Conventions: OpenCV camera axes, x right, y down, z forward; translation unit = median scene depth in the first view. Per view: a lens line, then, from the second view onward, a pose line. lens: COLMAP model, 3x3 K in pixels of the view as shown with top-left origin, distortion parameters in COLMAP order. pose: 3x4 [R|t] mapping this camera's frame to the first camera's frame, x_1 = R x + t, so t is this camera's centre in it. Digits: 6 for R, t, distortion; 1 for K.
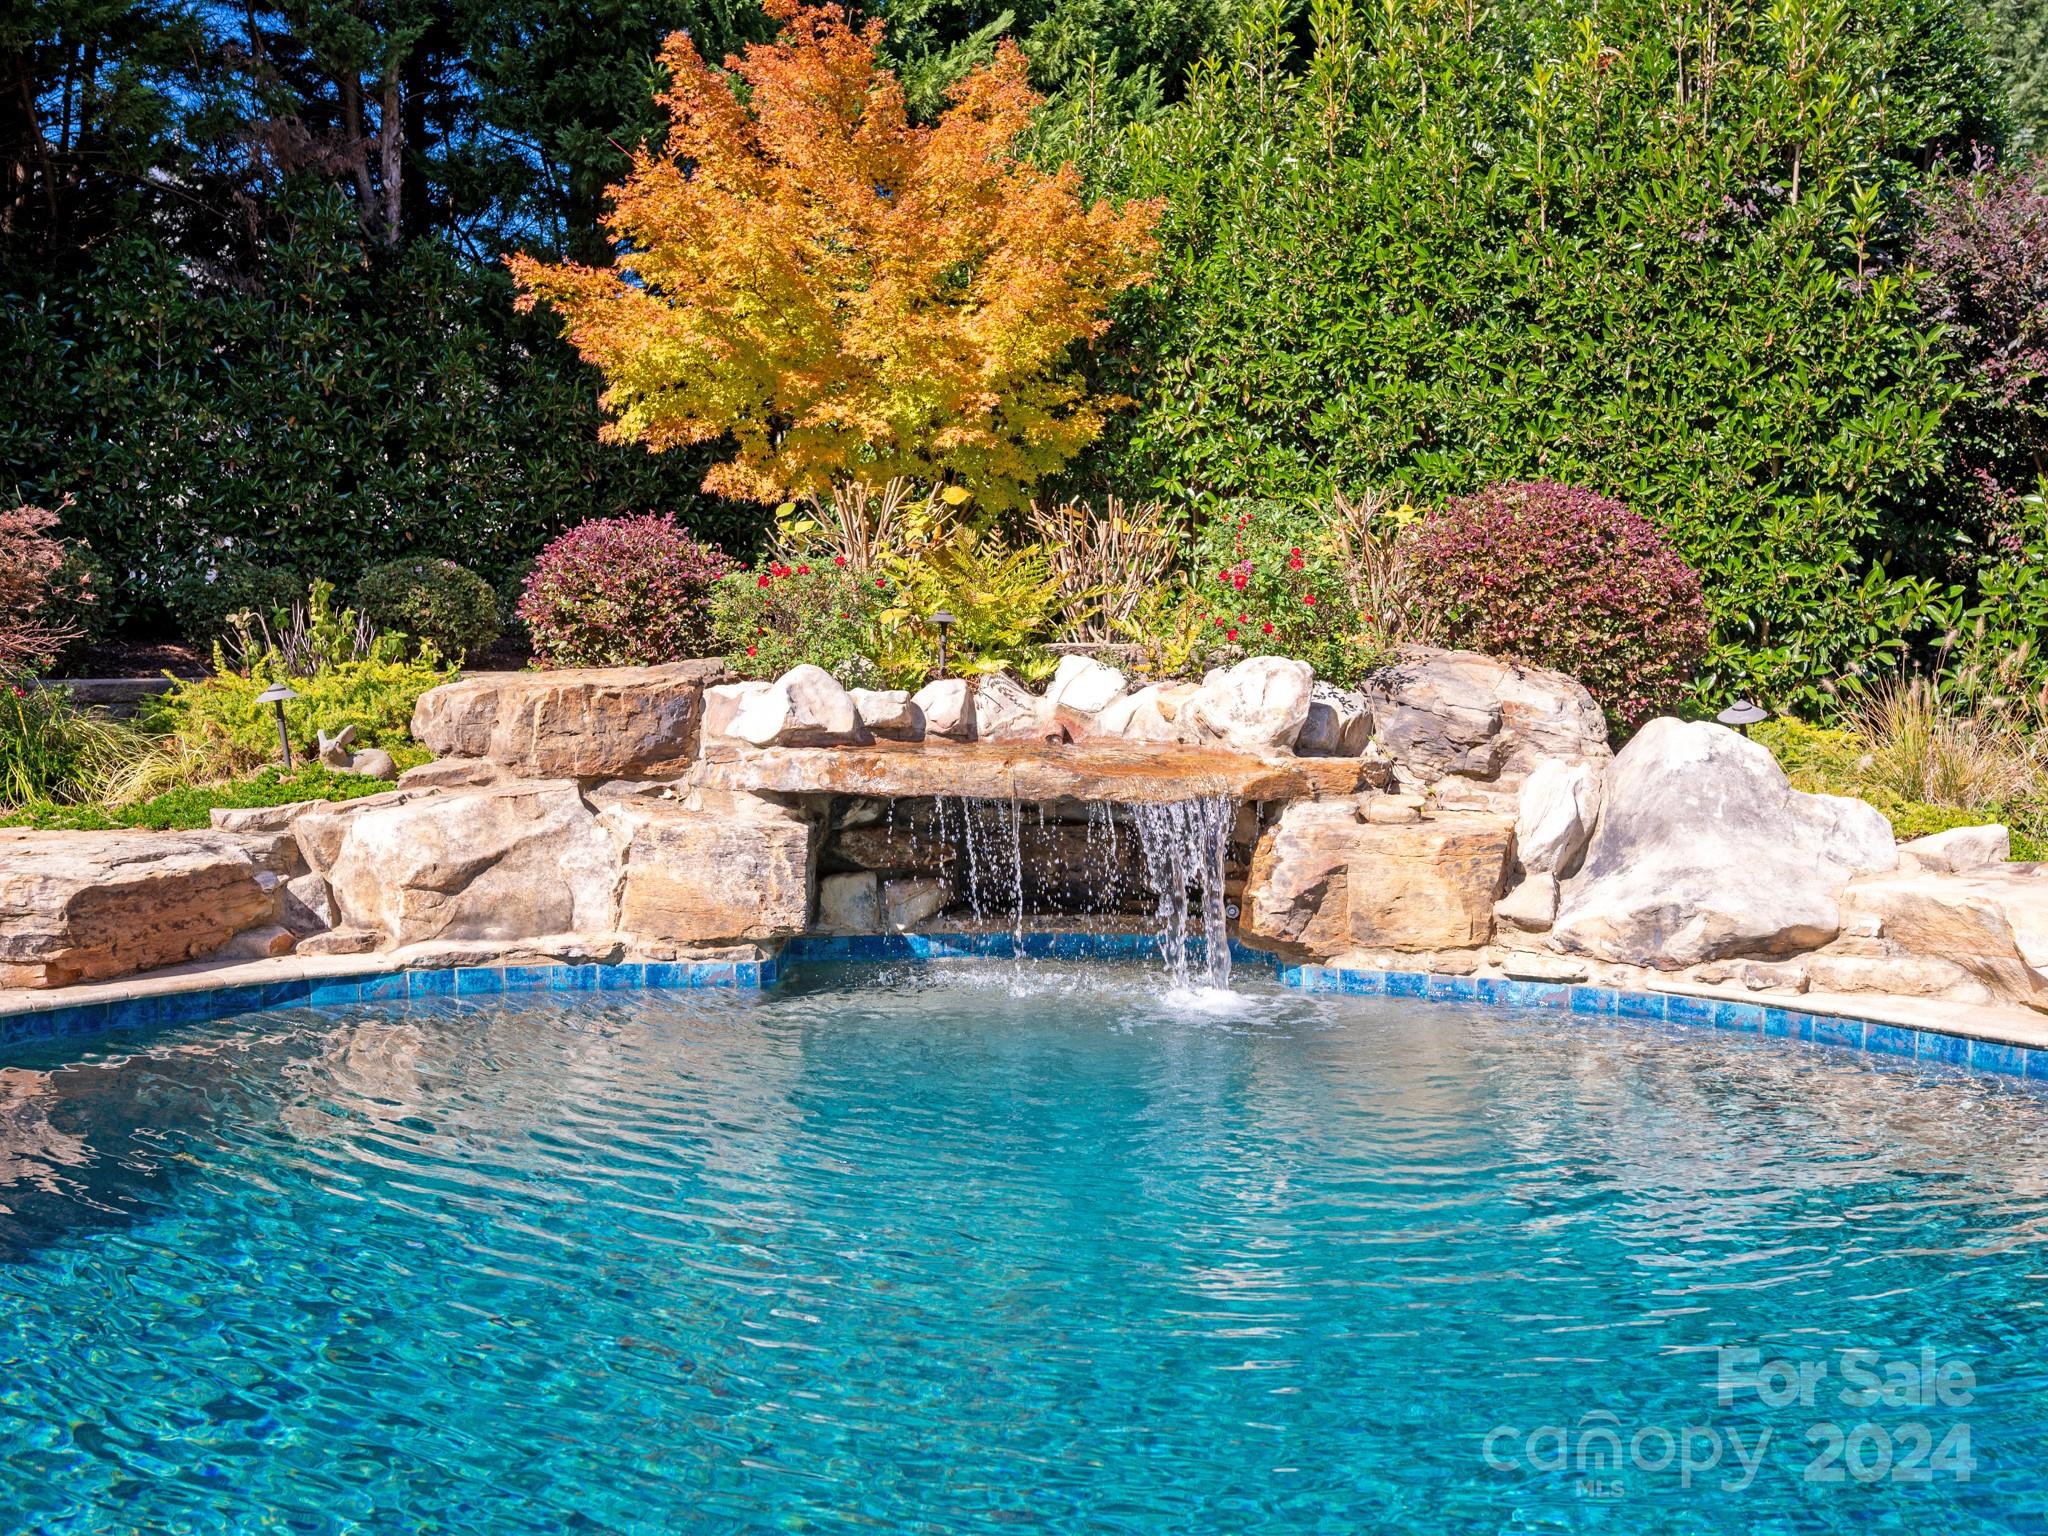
lens RADIAL K [[2016.3, 0, 1023.2], [0, 2016.3, 766.5], [0, 0, 1]] dist [-0.018455, 0.000000]
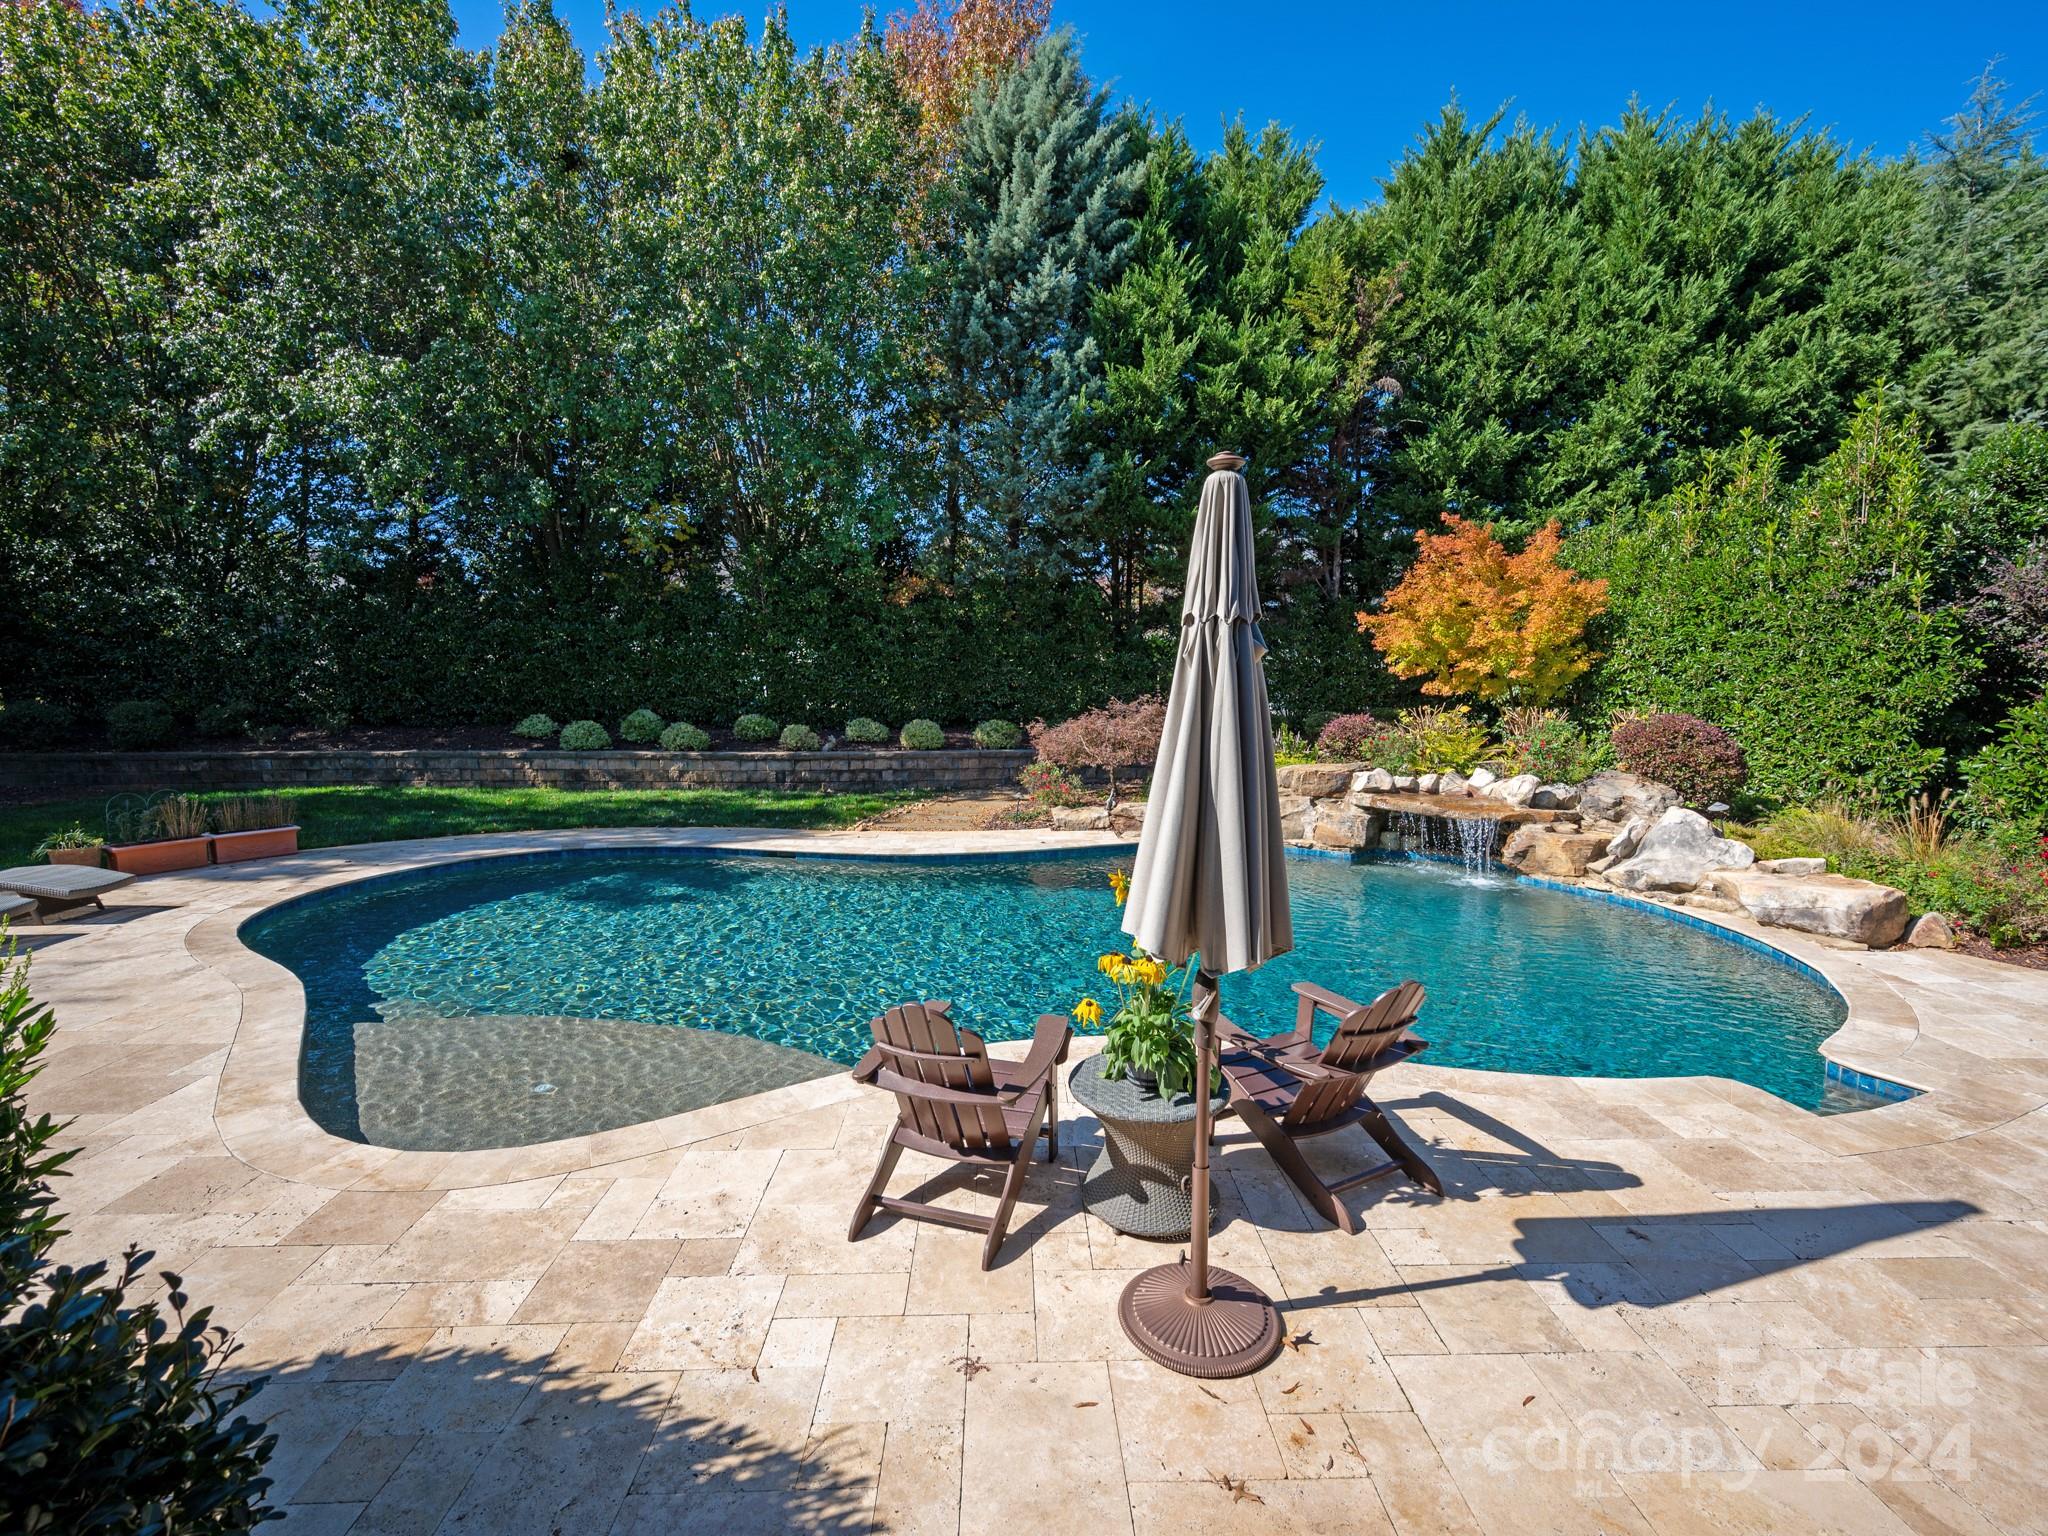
lens RADIAL K [[822.4, 0, 1024.5], [0, 822.4, 762.2], [0, 0, 1]] dist [0.002149, 0.000237]
pose [[0.743277, 0.049696, -0.667136, 0.373426], [-0.049991, 0.998575, 0.018688, -0.056865], [0.667114, 0.019461, 0.744702, -0.429503]]
